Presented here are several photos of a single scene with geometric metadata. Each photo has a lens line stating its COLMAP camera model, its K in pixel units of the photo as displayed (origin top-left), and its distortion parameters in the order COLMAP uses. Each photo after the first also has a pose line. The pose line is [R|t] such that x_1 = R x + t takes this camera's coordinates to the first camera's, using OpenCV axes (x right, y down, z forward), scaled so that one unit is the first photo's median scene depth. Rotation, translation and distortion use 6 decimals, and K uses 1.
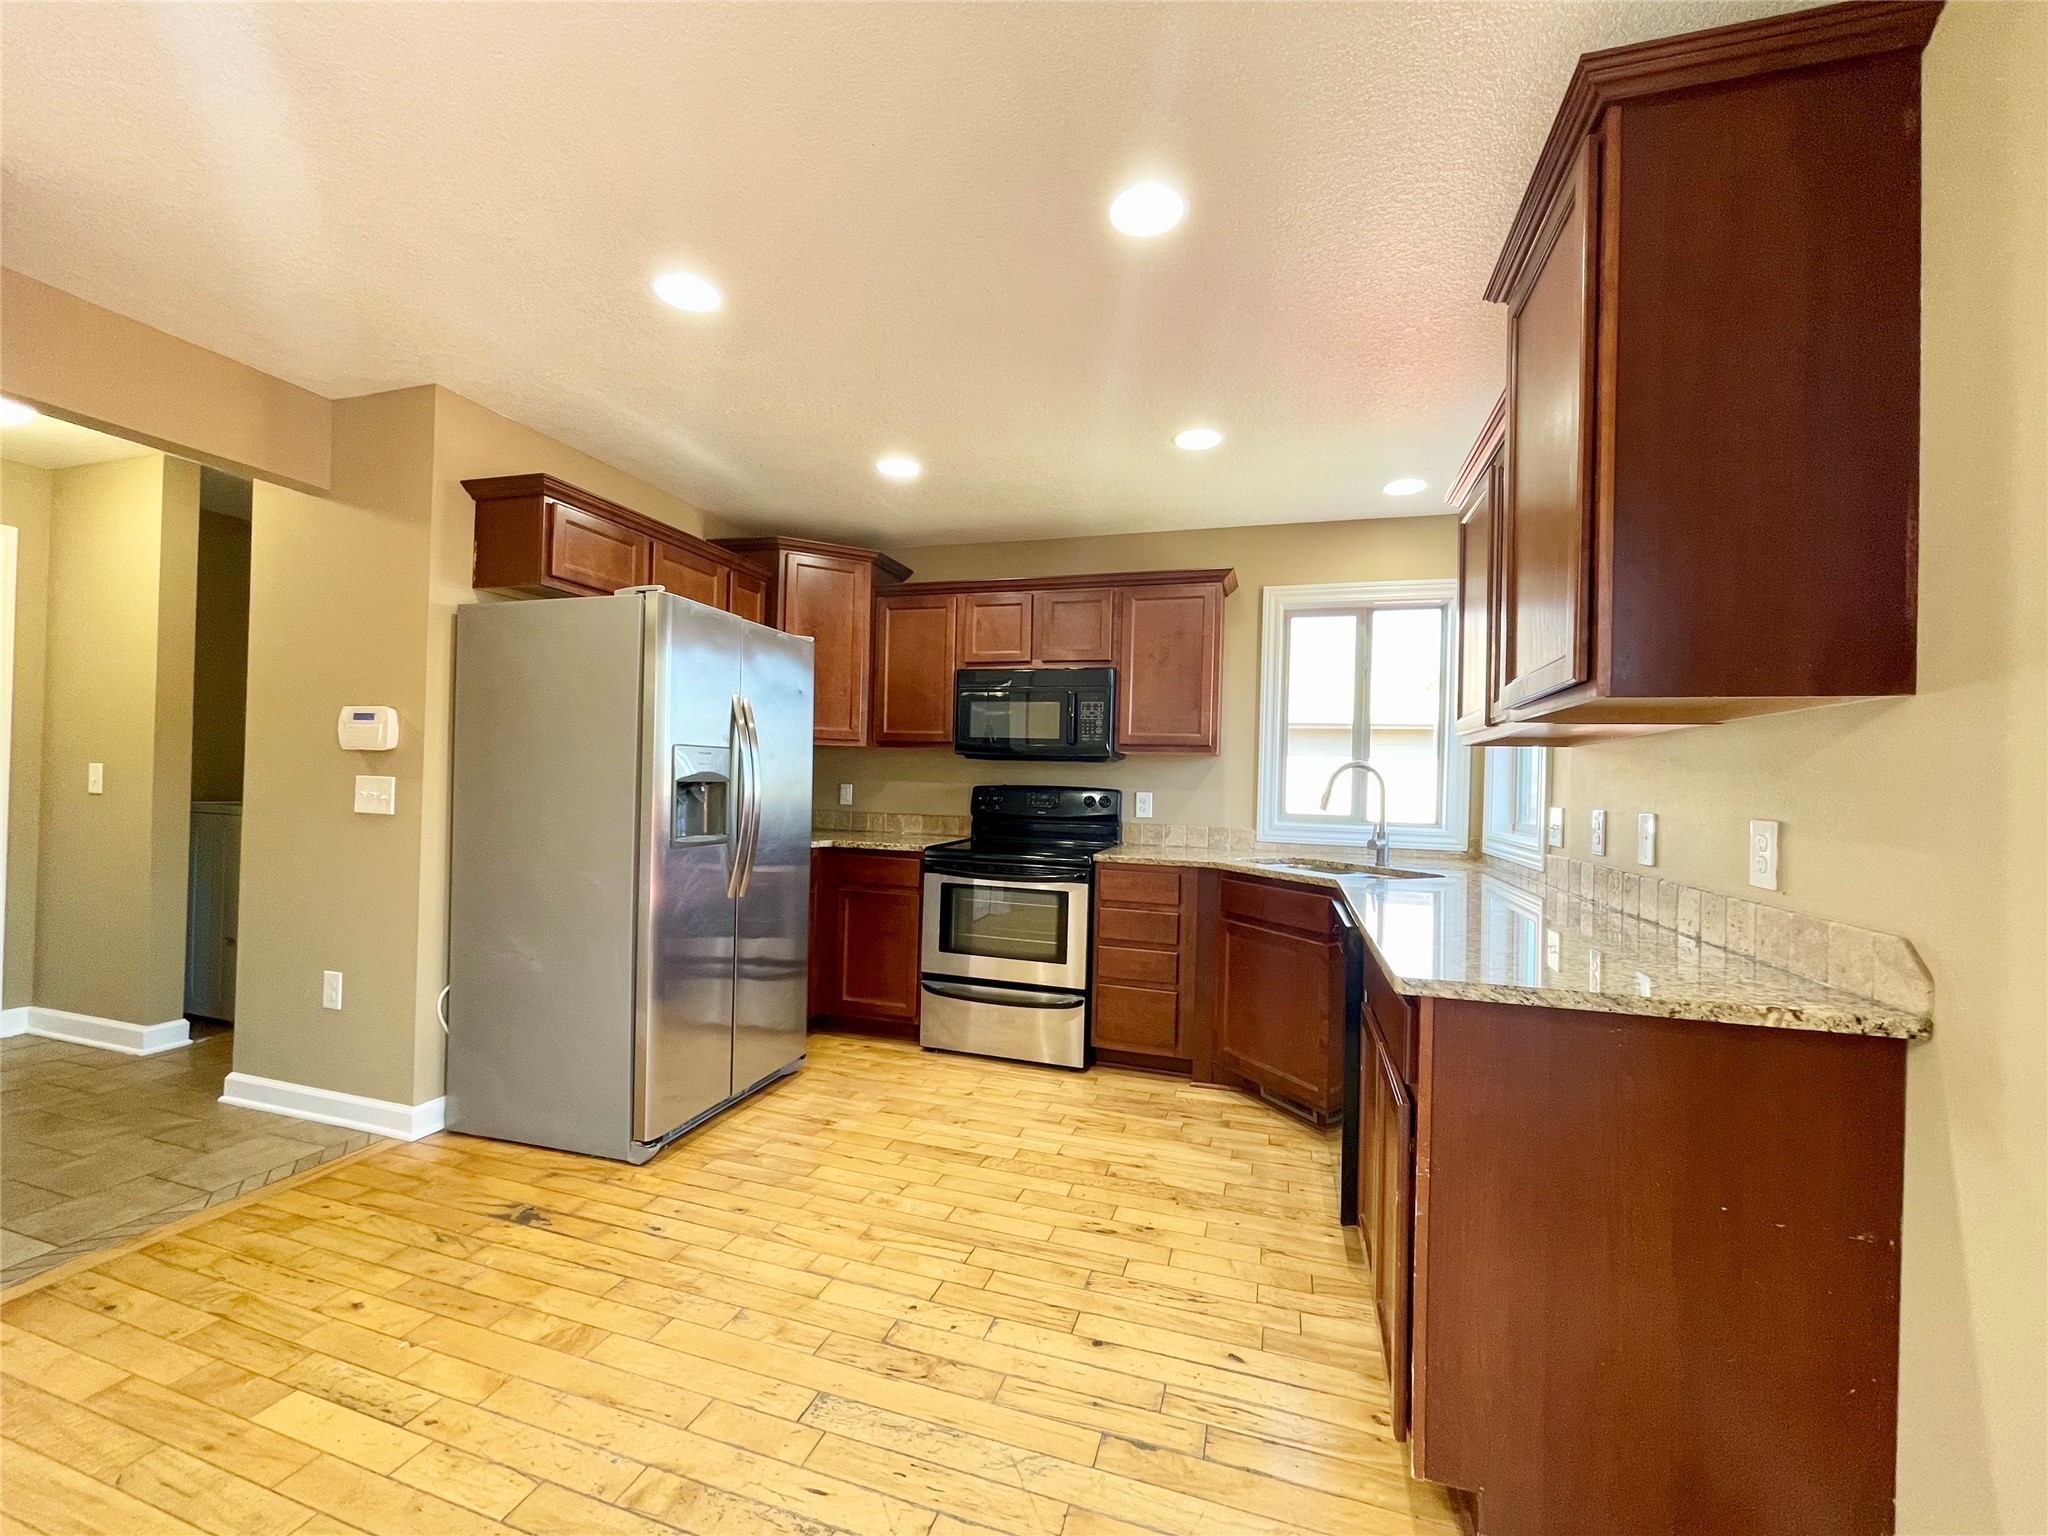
lens RADIAL K [[833.7, 0, 1026.5], [0, 833.7, 776.2], [0, 0, 1]] dist [0.000762, 0.000059]
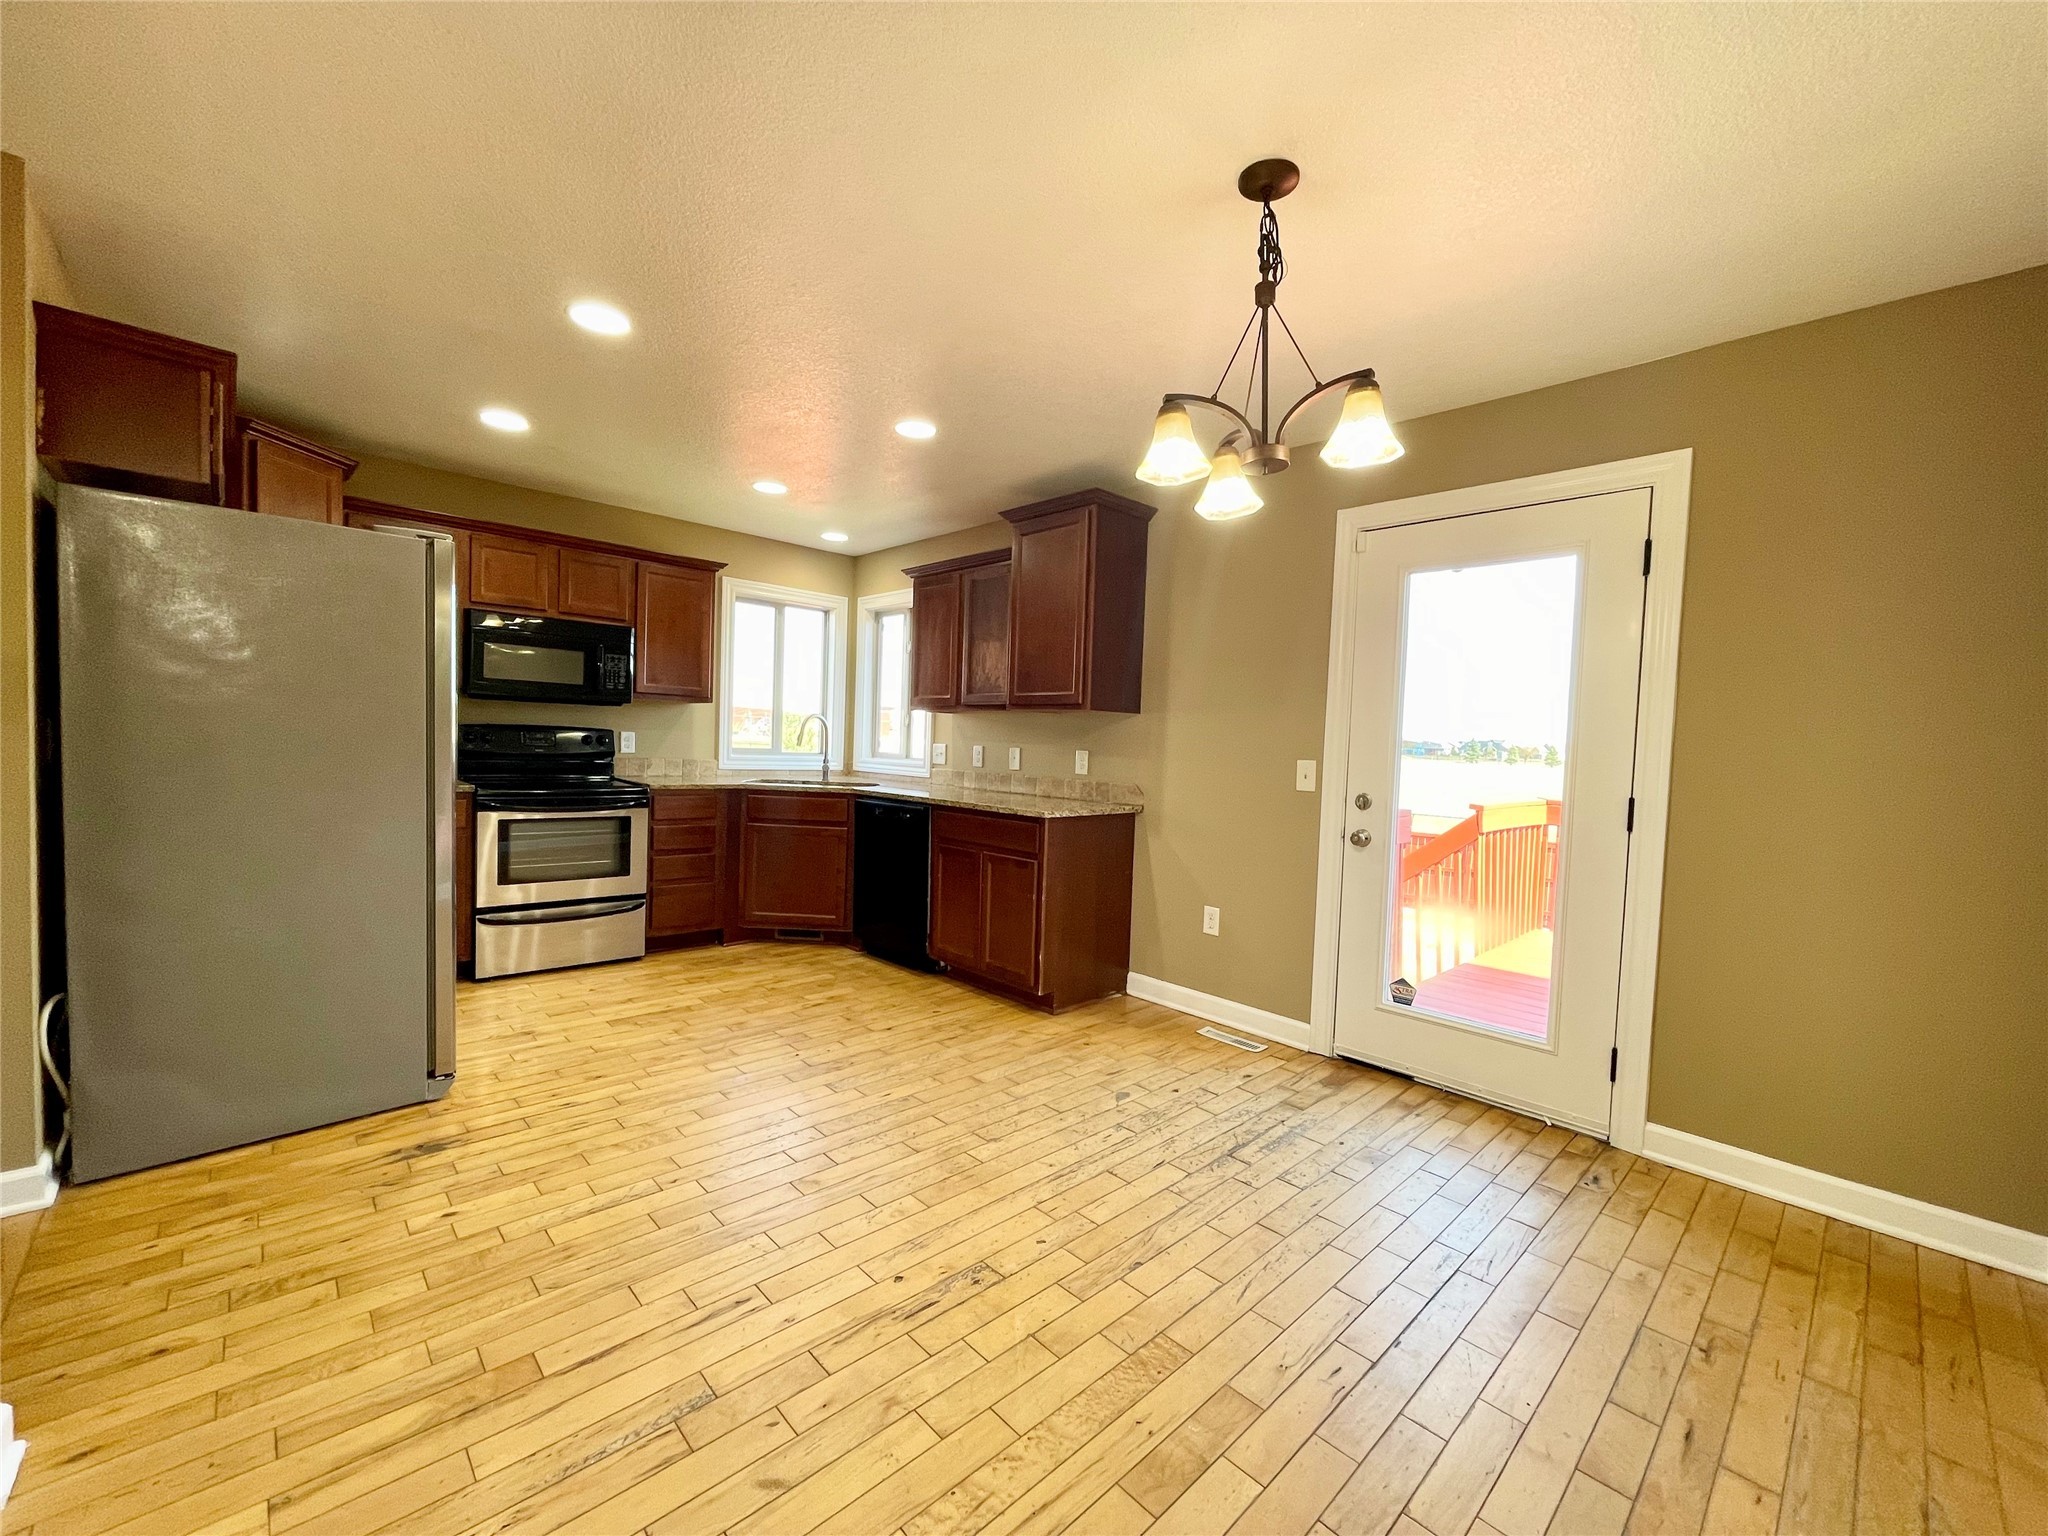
lens RADIAL K [[833.7, 0, 1029.0], [0, 833.7, 770.2], [0, 0, 1]] dist [0.000762, 0.000059]
pose [[0.484295, -0.041853, 0.873903, -0.756867], [-0.031045, 0.997404, 0.064971, -0.025670], [-0.874354, -0.058595, 0.481739, -0.091818]]
